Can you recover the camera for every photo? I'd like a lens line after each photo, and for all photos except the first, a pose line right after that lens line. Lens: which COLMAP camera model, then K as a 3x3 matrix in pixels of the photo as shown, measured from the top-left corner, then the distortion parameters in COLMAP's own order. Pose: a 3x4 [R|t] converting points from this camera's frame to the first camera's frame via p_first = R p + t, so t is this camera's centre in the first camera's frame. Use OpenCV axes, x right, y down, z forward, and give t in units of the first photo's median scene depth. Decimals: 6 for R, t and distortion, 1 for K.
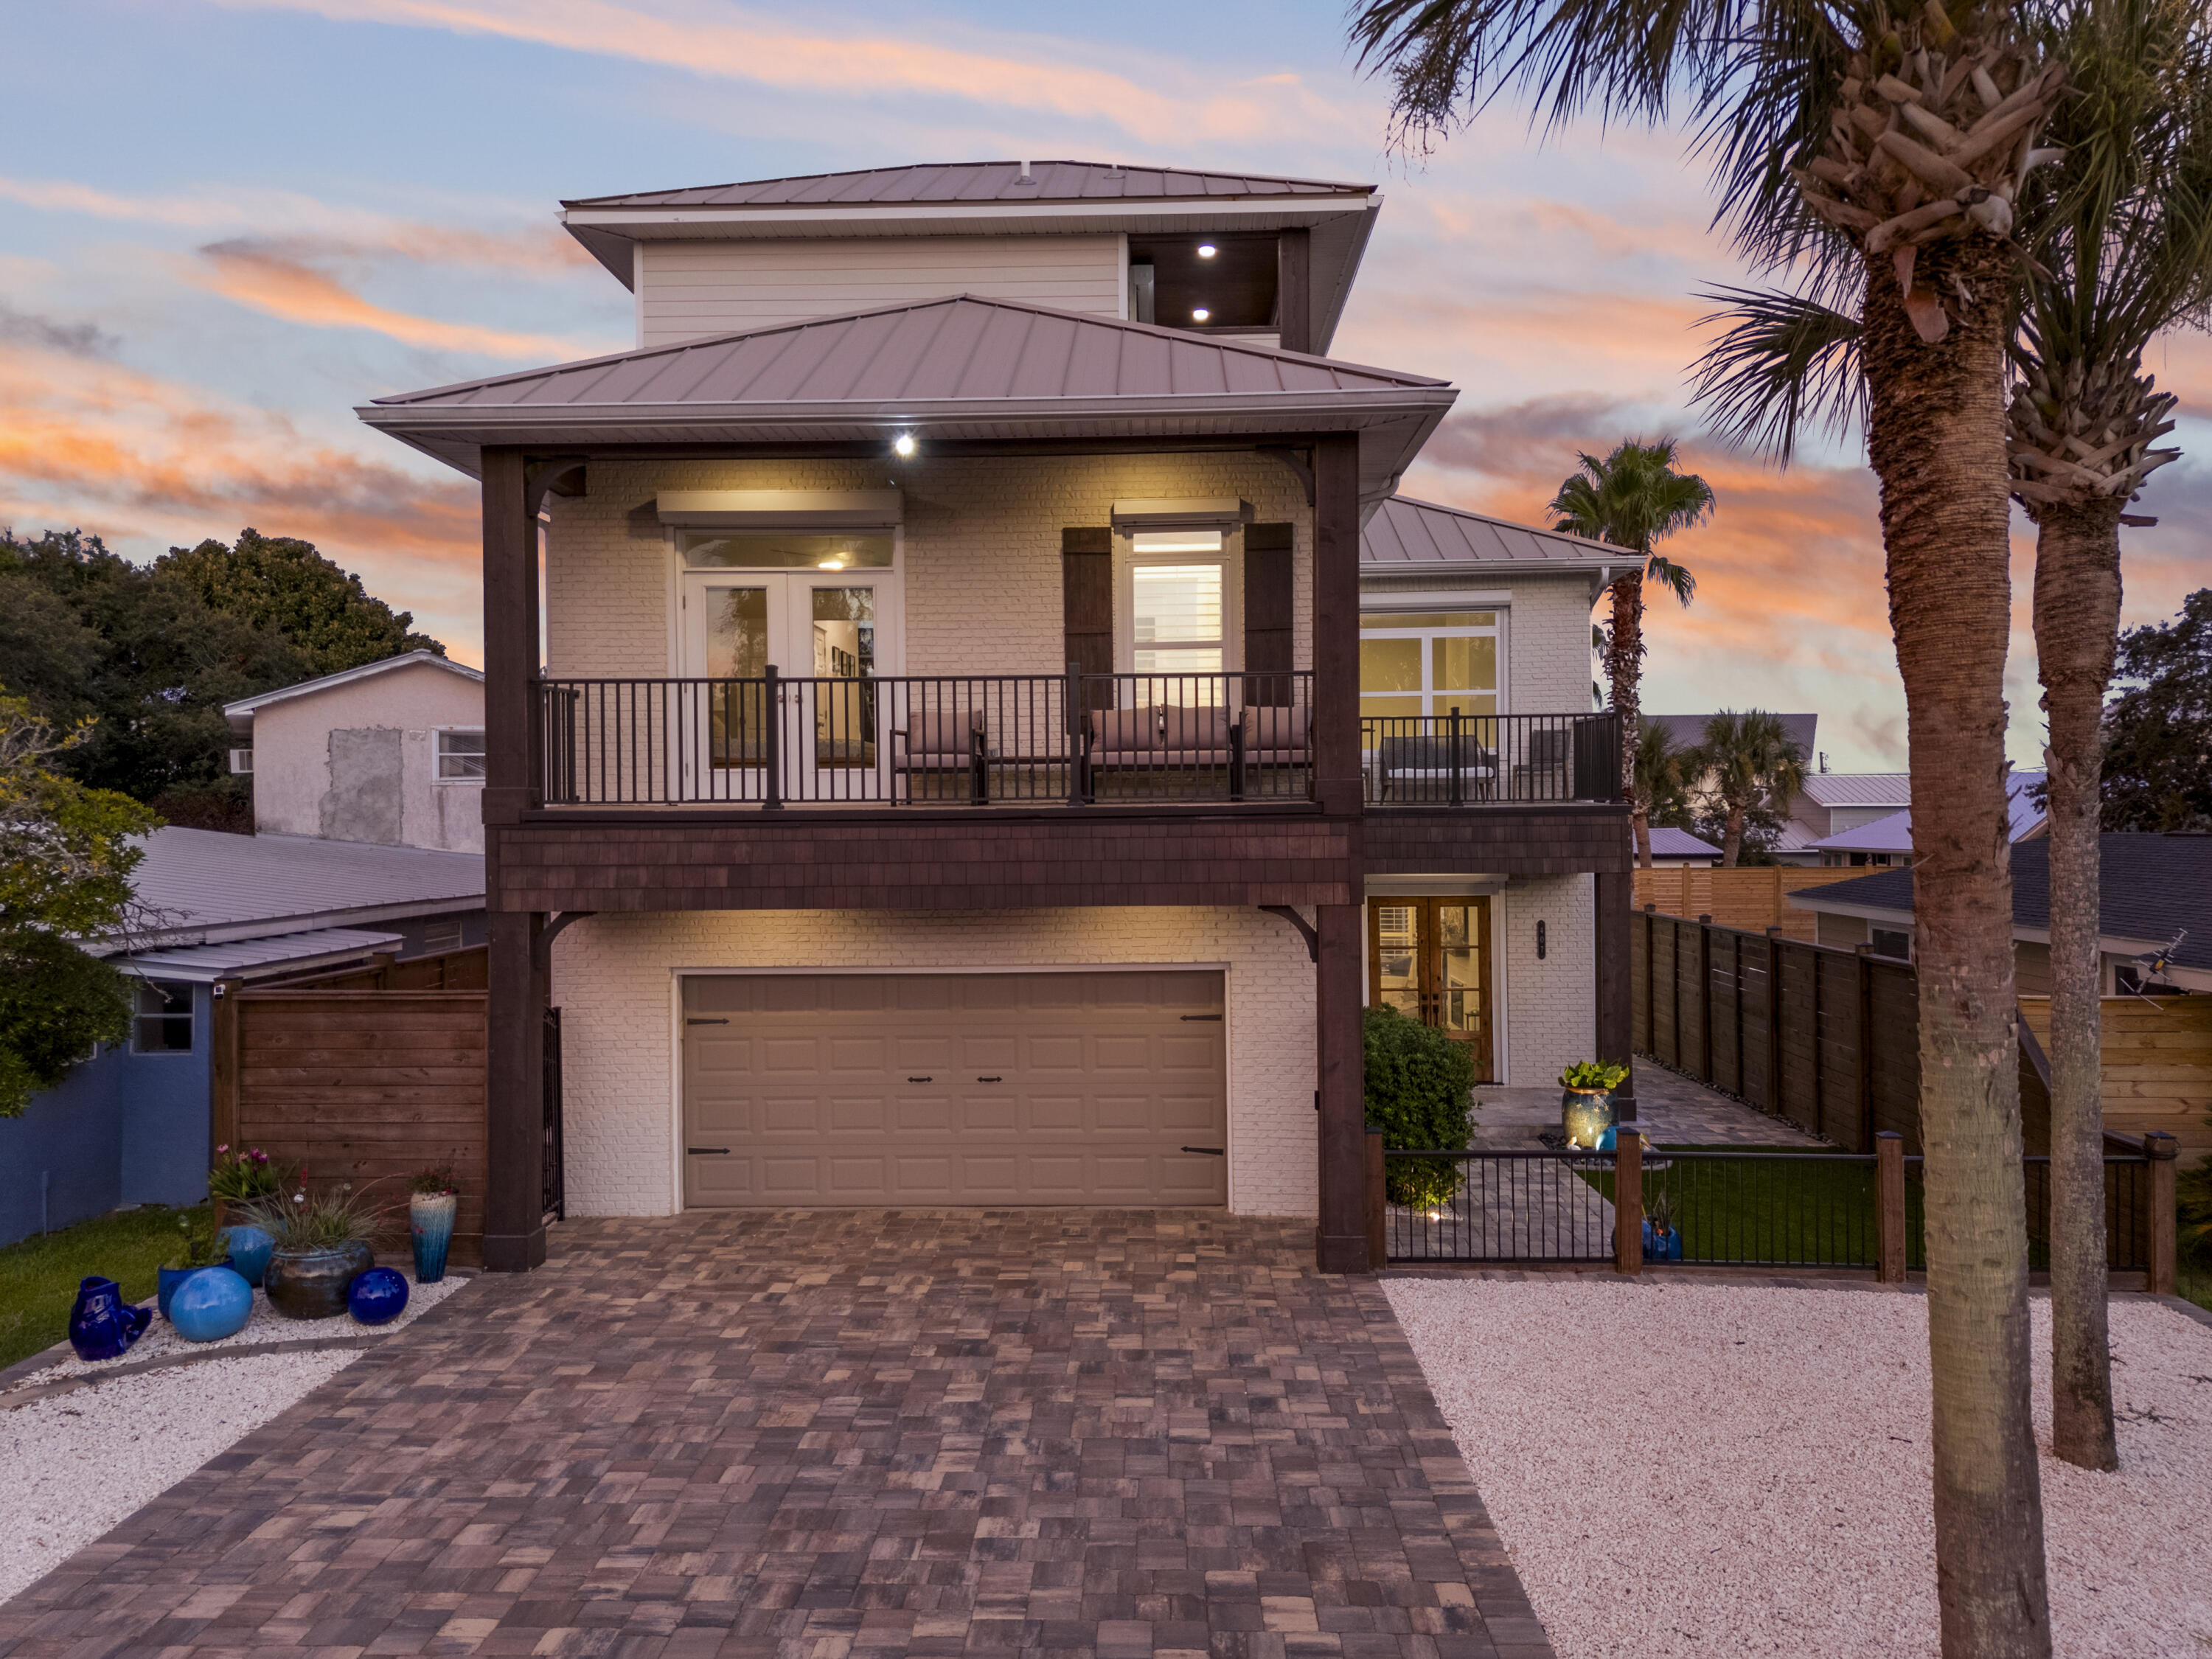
lens RADIAL K [[1634.5, 0, 1093.2], [0, 1634.5, 822.2], [0, 0, 1]] dist [0.059552, -0.044173]
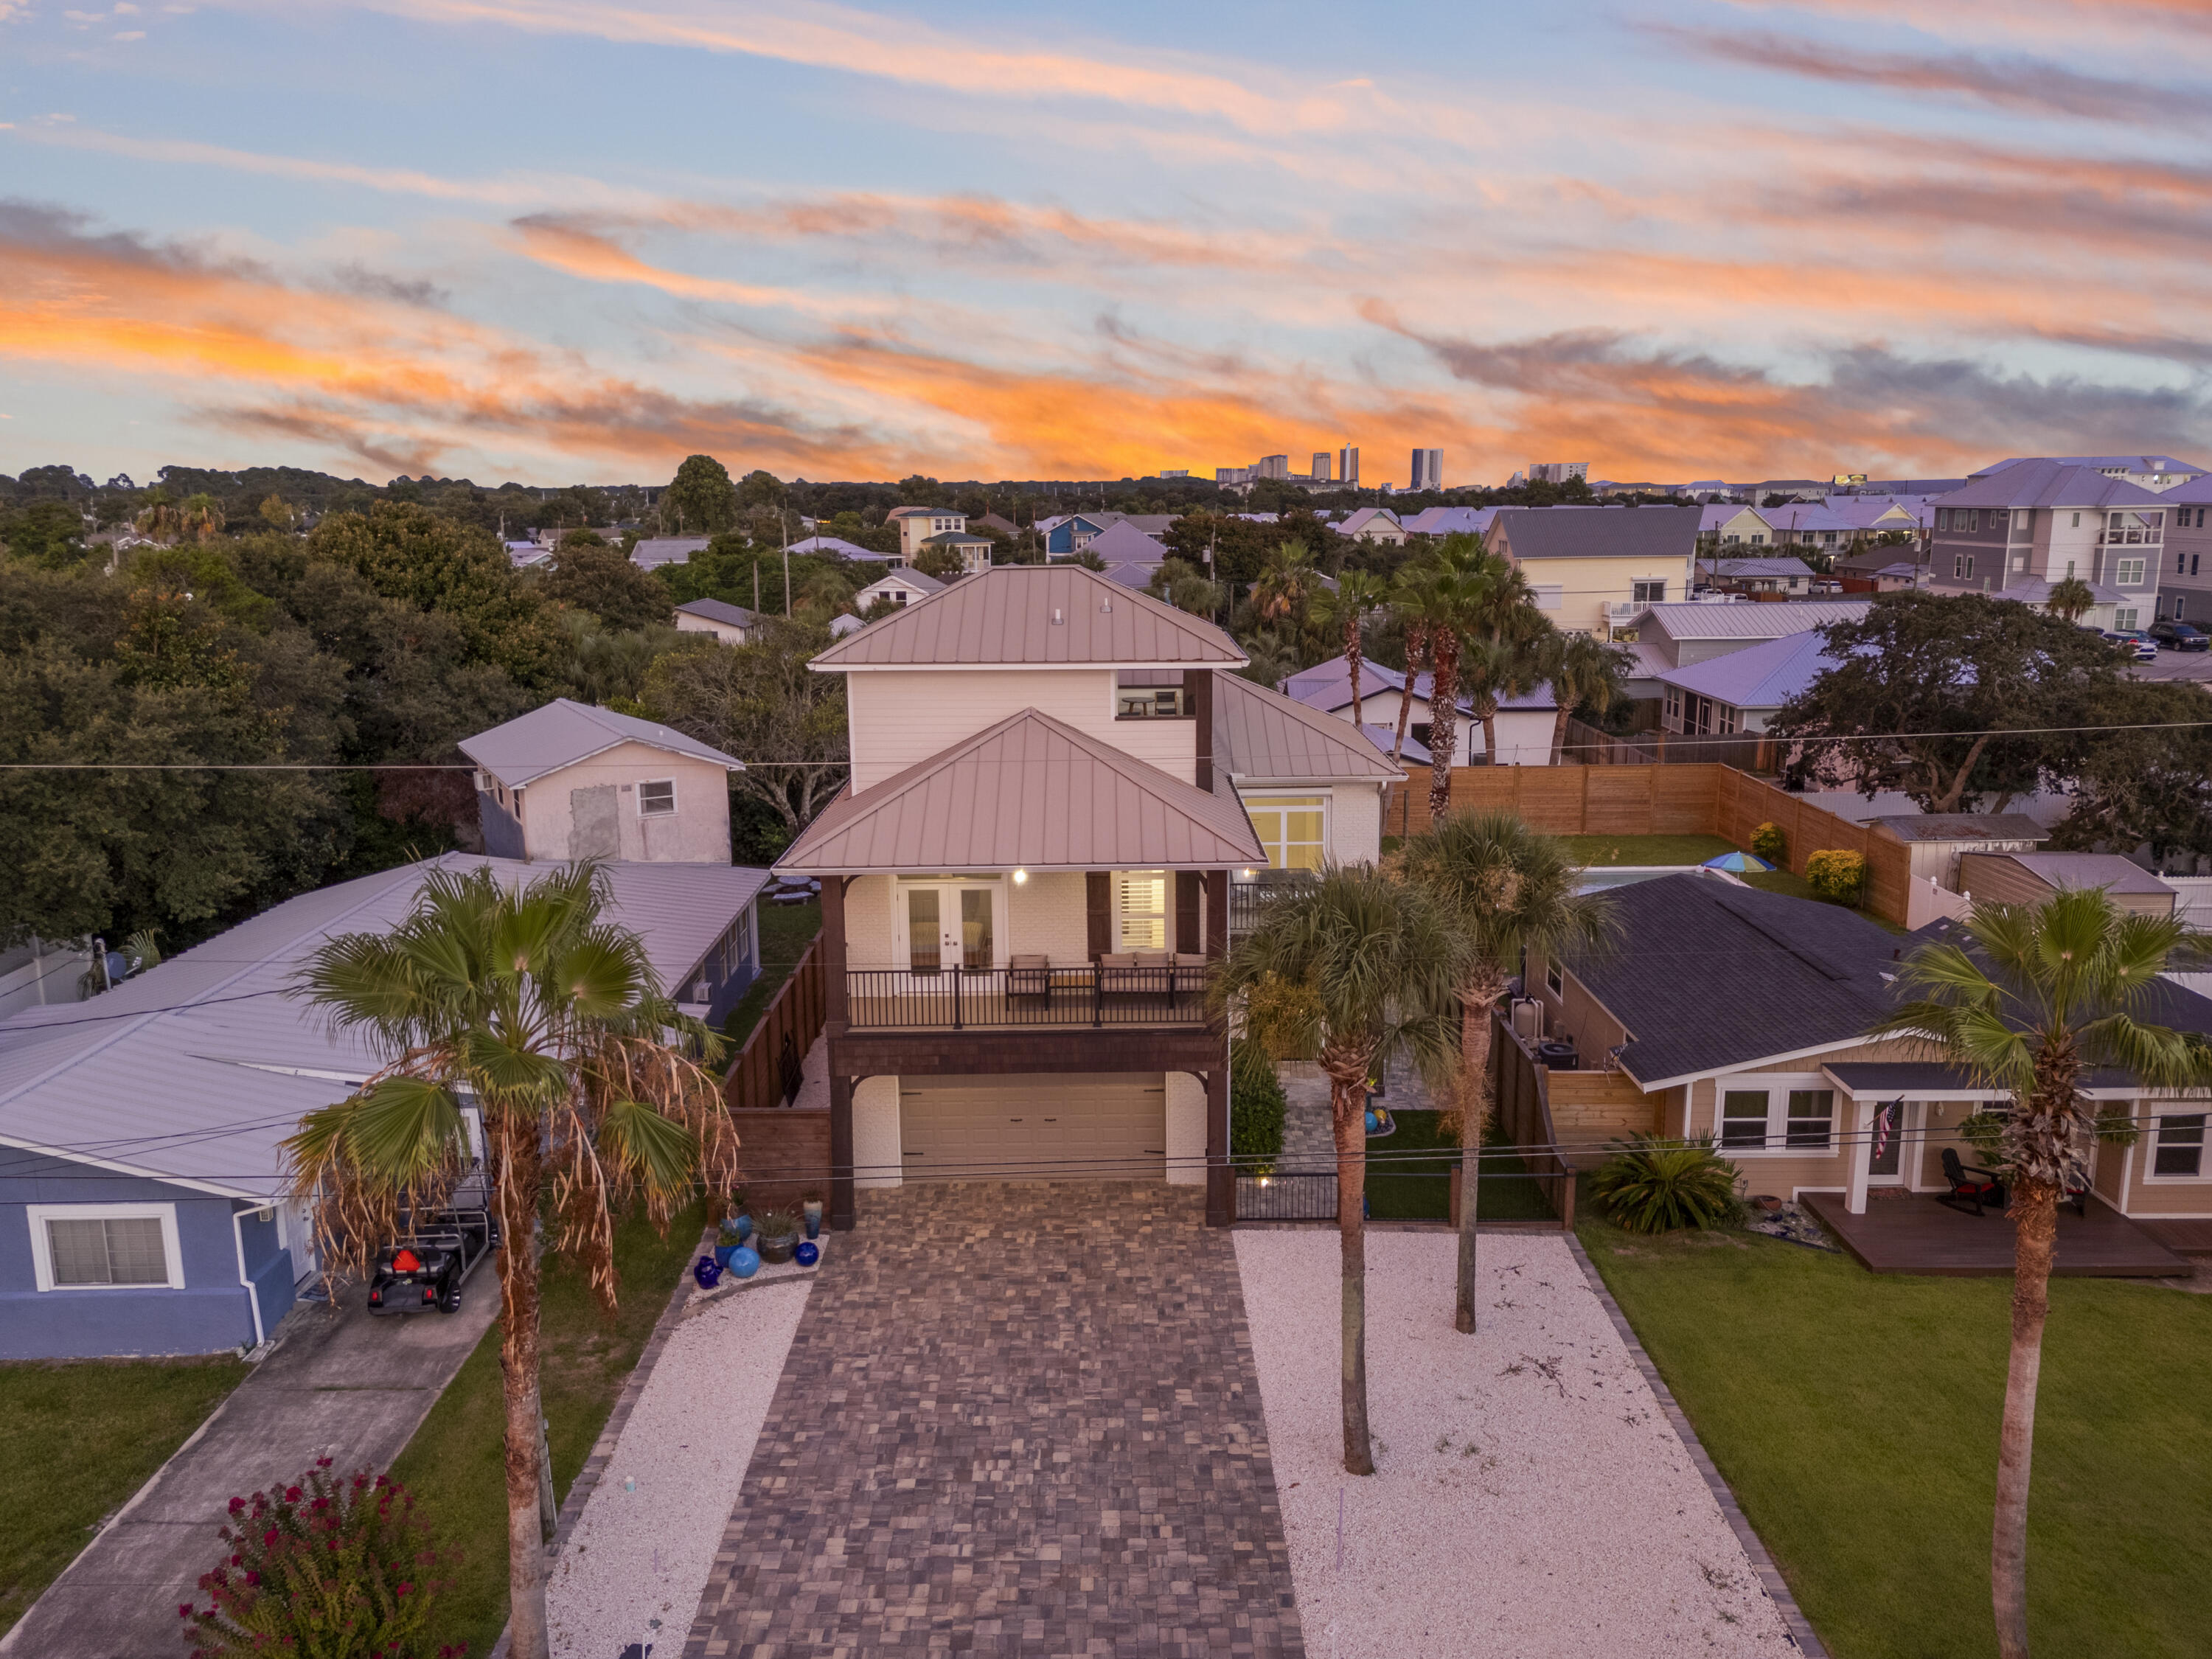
lens RADIAL K [[1629.8, 0, 1094.5], [0, 1629.8, 840.1], [0, 0, 1]] dist [0.139013, -0.335390]
pose [[0.999359, -0.009366, 0.034556, -0.096630], [0.002123, 0.978981, 0.203940, -0.768010], [-0.035740, -0.203736, 0.978373, -1.189558]]
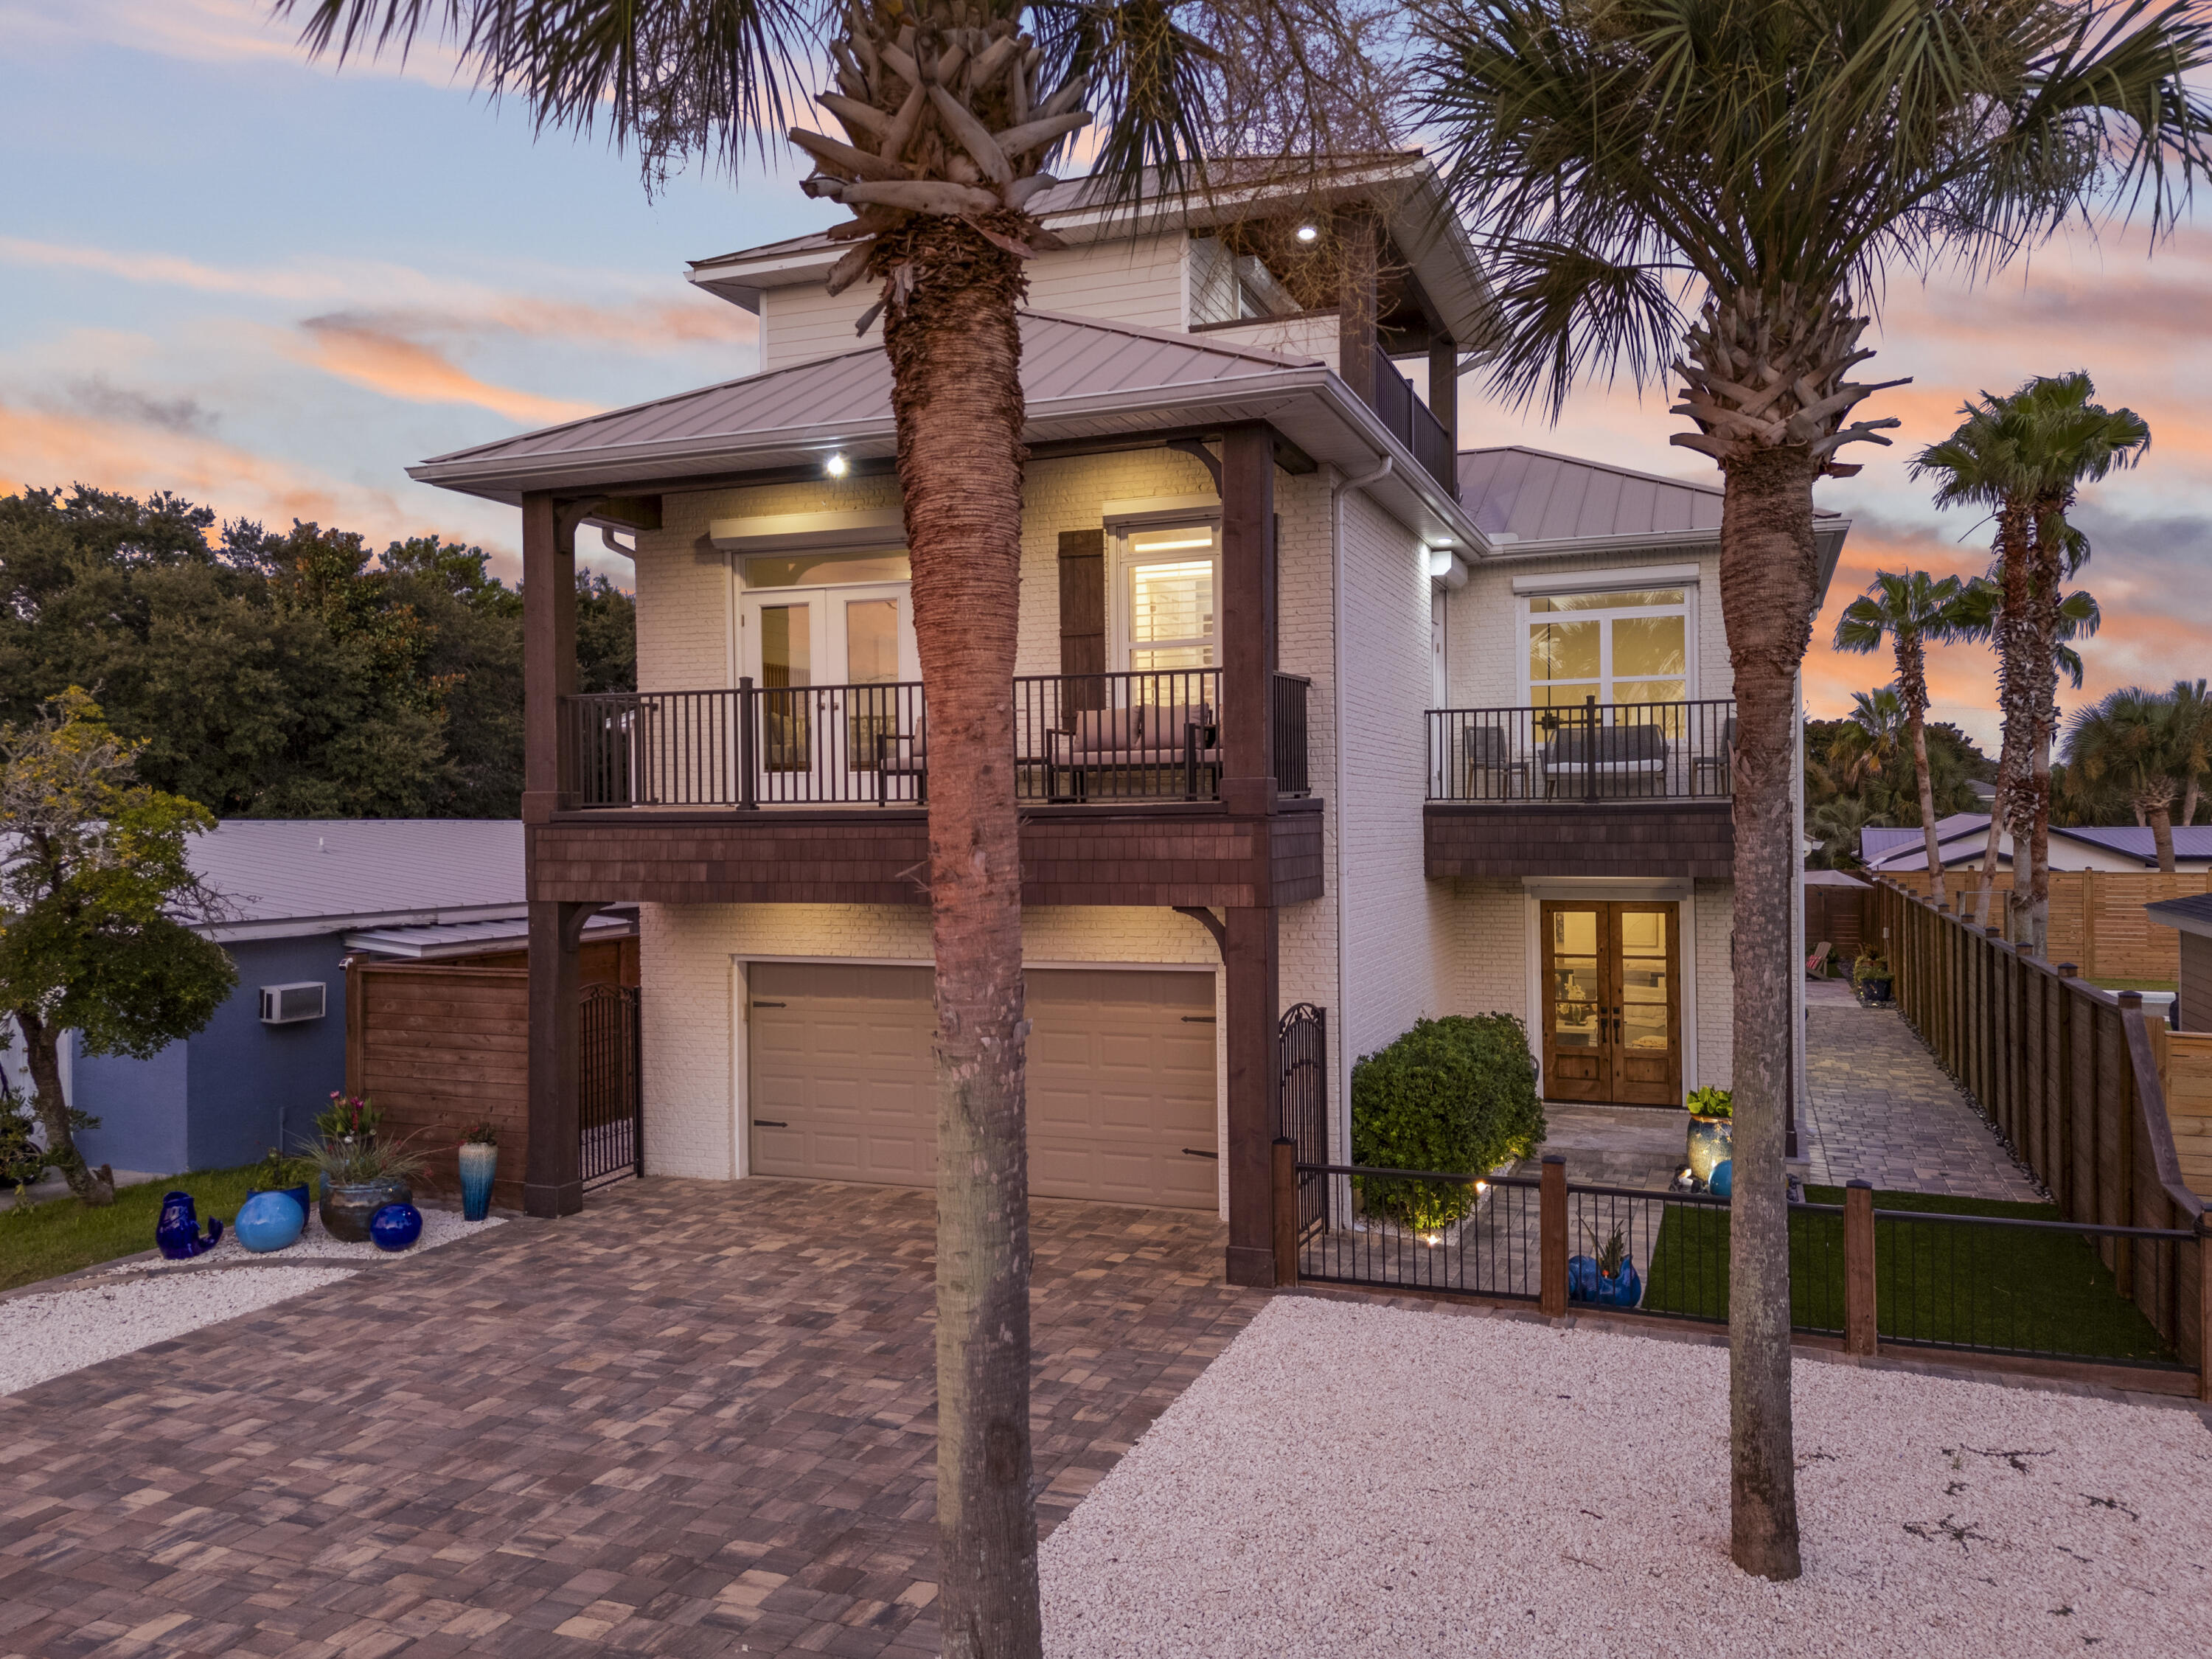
lens RADIAL K [[1634.5, 0, 1093.2], [0, 1634.5, 822.2], [0, 0, 1]] dist [0.059552, -0.044173]
pose [[0.944833, 0.000031, -0.327553, 0.415585], [0.000910, 0.999996, 0.002720, -0.003014], [0.327552, -0.002868, 0.944829, 0.056465]]
